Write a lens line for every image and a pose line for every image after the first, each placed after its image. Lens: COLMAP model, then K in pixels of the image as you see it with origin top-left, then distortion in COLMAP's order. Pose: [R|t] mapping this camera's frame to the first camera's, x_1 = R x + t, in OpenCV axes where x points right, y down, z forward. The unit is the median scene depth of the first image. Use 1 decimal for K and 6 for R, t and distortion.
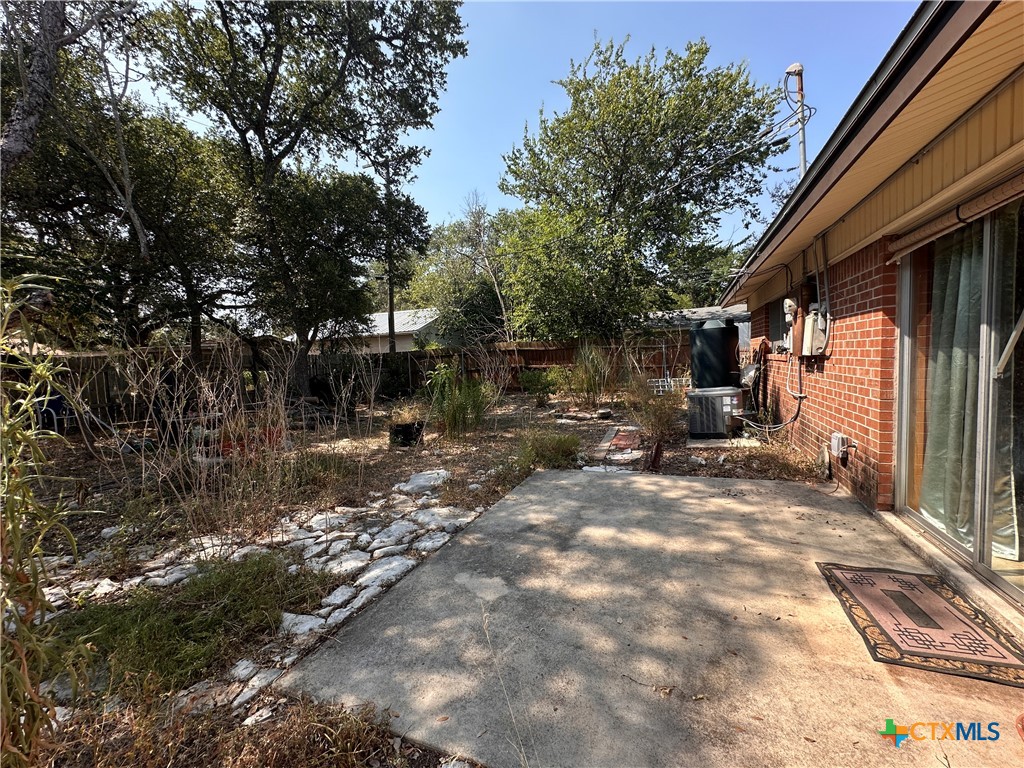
lens RADIAL K [[413.7, 0, 511.6], [0, 413.7, 386.4], [0, 0, 1]] dist [-0.004463, 0.001091]
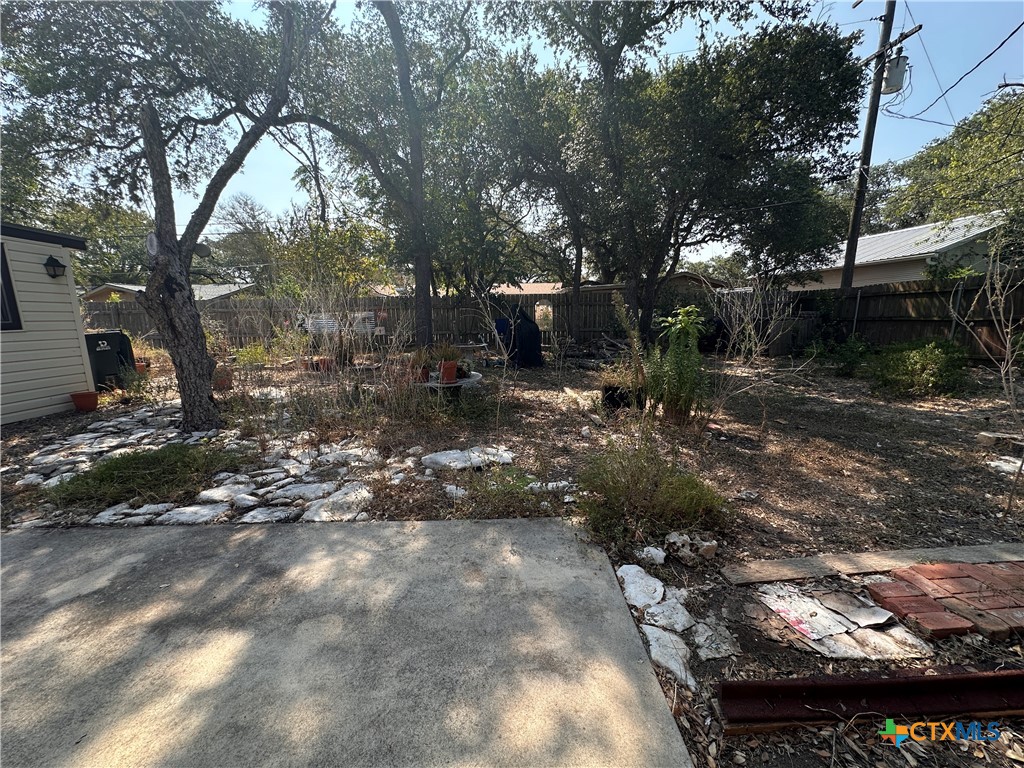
lens RADIAL K [[413.7, 0, 512.3], [0, 413.7, 388.8], [0, 0, 1]] dist [-0.004463, 0.001091]
pose [[0.399590, 0.204246, -0.893651, 0.664080], [-0.067552, 0.978773, 0.193495, -0.074183], [0.914202, -0.016951, 0.404905, 1.036580]]
